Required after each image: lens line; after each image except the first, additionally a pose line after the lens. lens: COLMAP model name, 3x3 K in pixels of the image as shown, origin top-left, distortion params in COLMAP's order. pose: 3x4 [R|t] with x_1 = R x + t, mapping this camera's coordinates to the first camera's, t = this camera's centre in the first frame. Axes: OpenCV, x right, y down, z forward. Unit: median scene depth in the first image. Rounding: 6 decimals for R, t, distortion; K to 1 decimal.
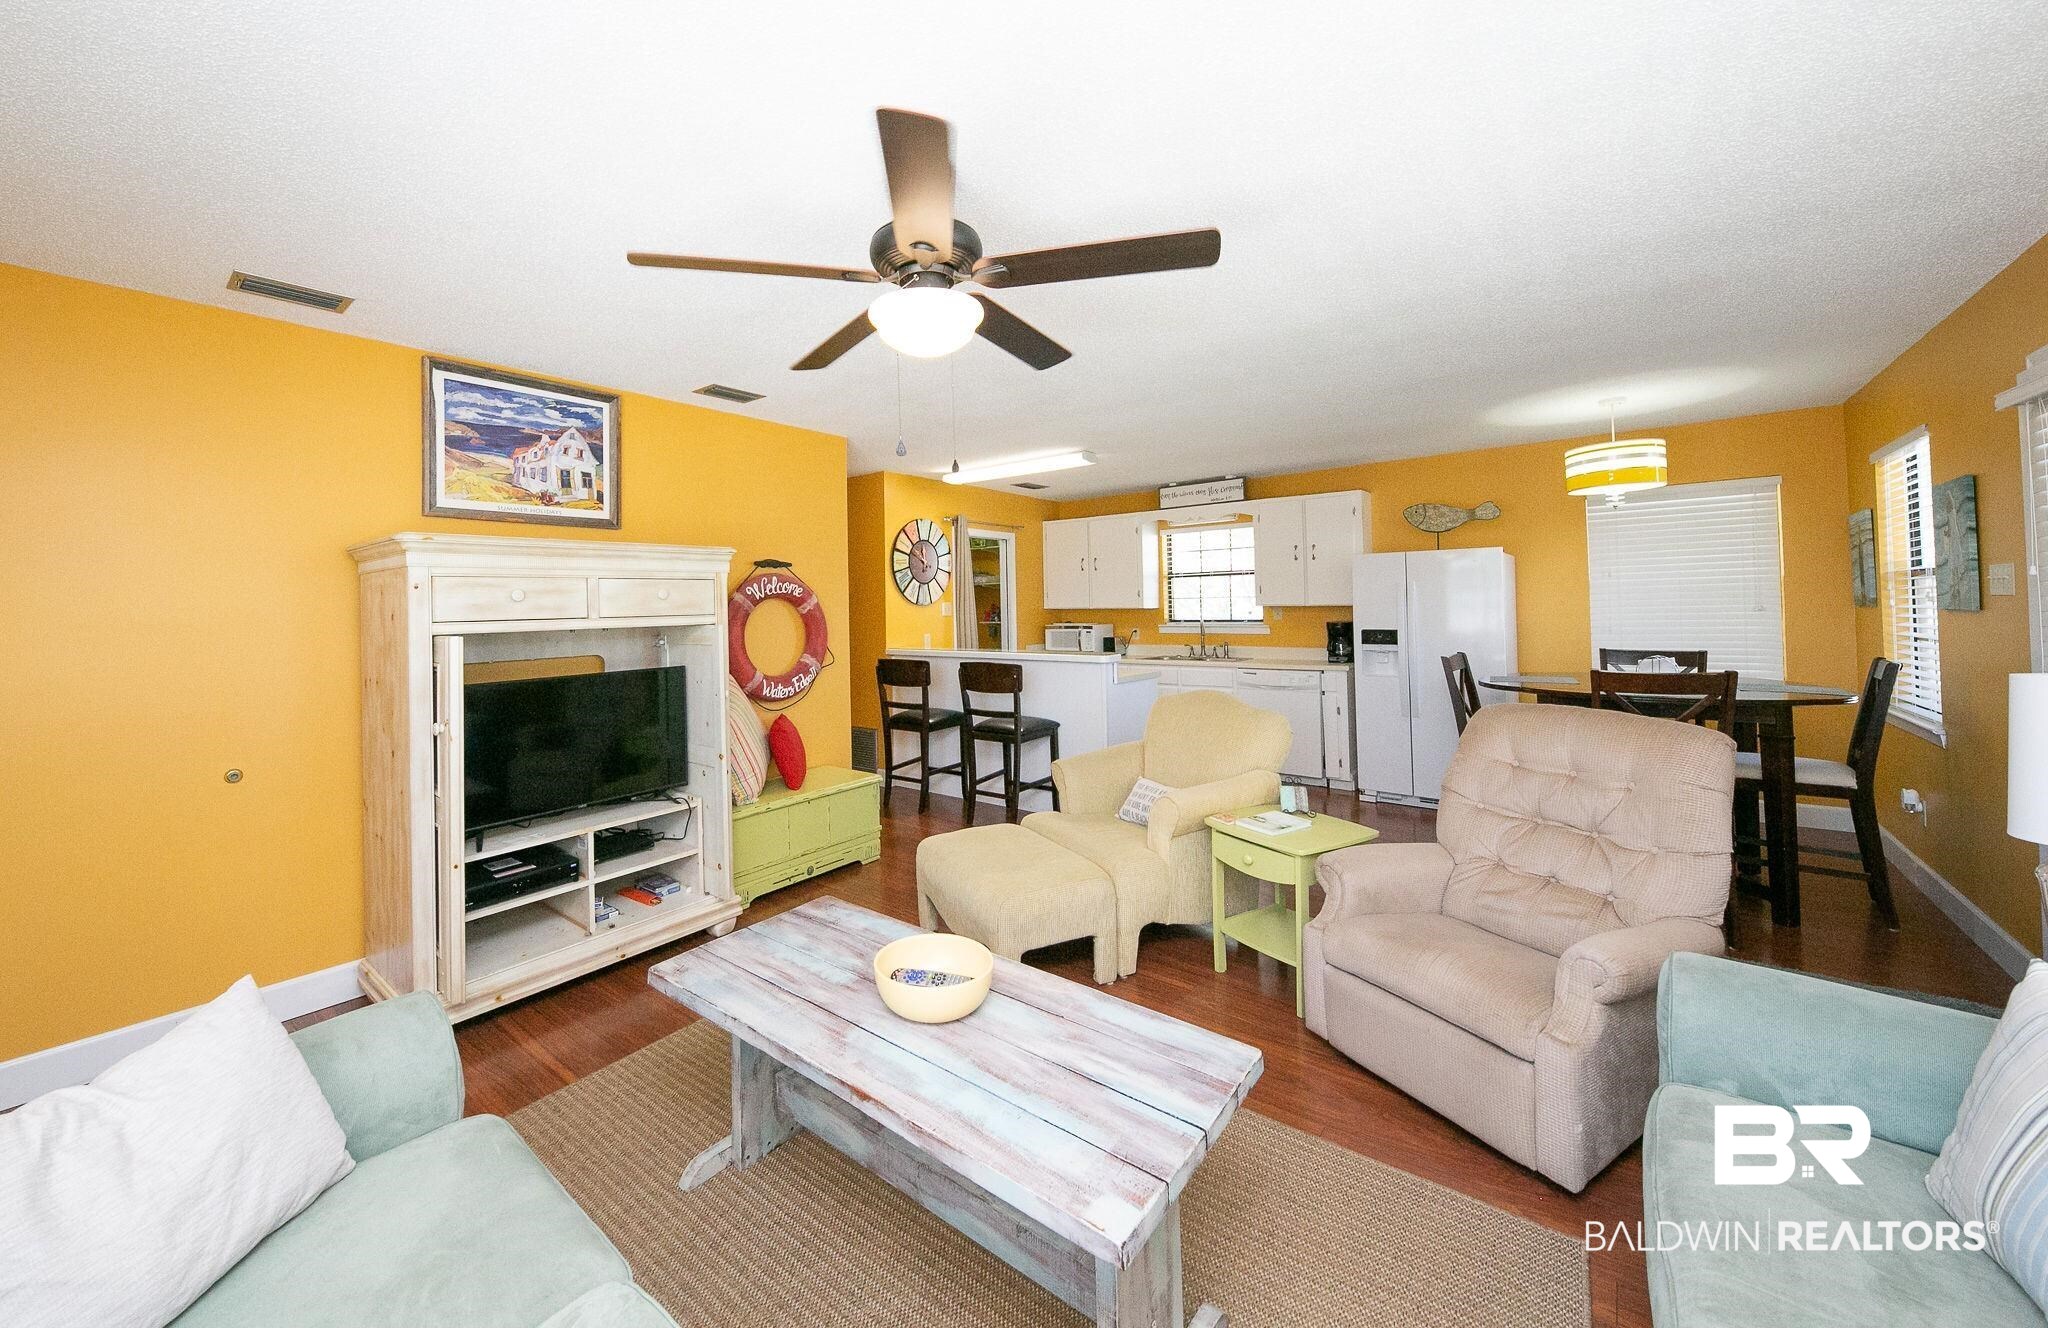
lens RADIAL K [[756.6, 0, 957.4], [0, 756.6, 599.9], [0, 0, 1]] dist [-0.002351, -0.000244]
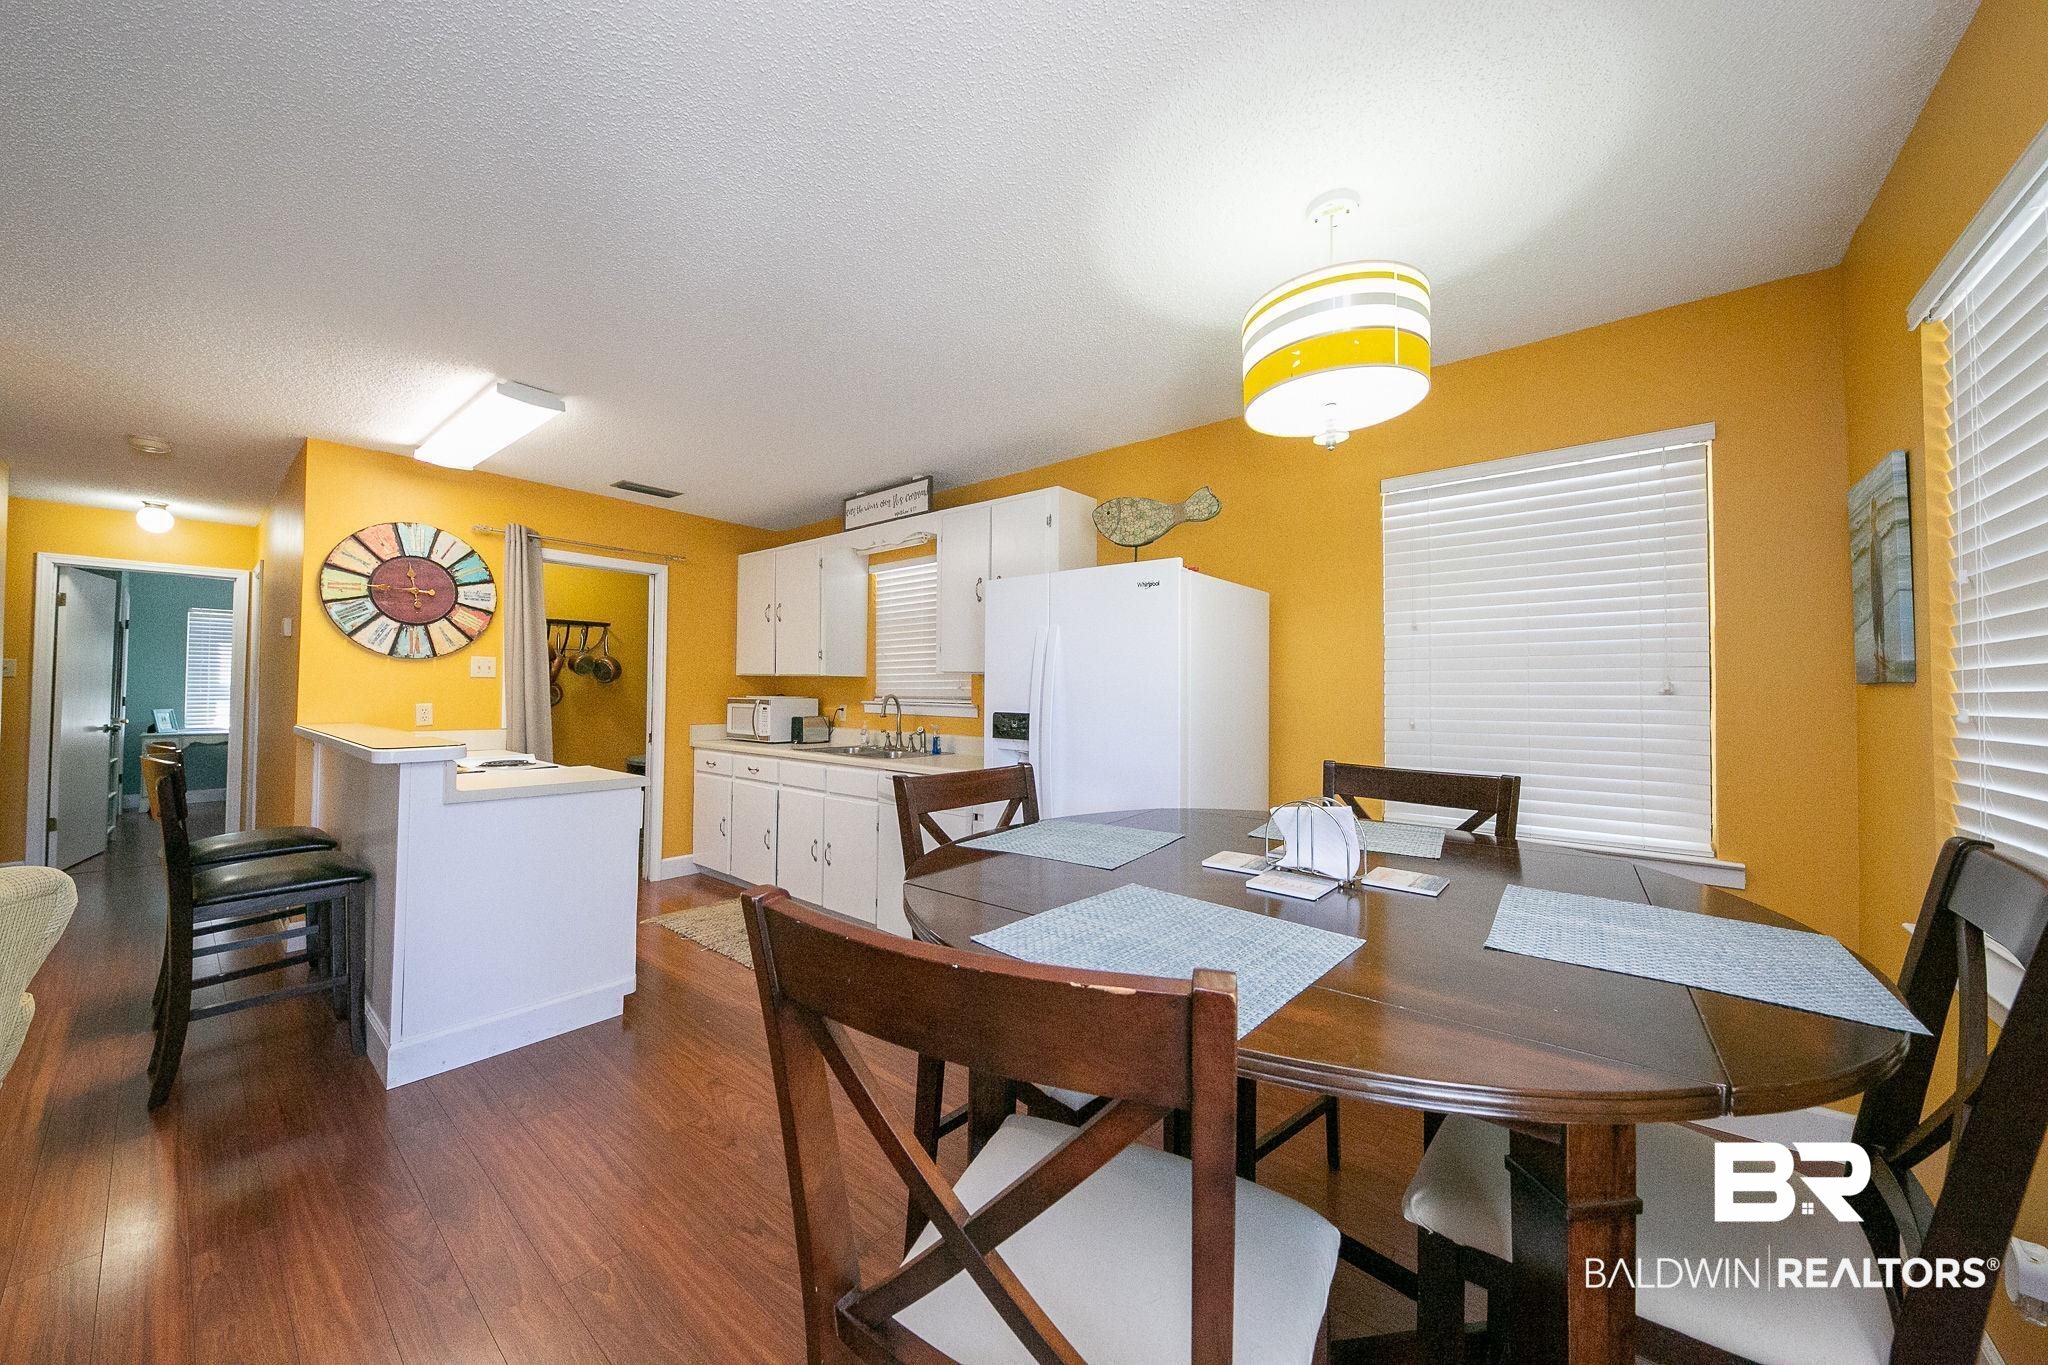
lens RADIAL K [[710.6, 0, 1019.4], [0, 710.6, 677.4], [0, 0, 1]] dist [0.000688, -0.000025]
pose [[0.999480, 0.027114, 0.017445, 0.610334], [-0.026998, 0.999612, -0.006886, 0.017710], [-0.017625, 0.006411, 0.999824, 0.522719]]
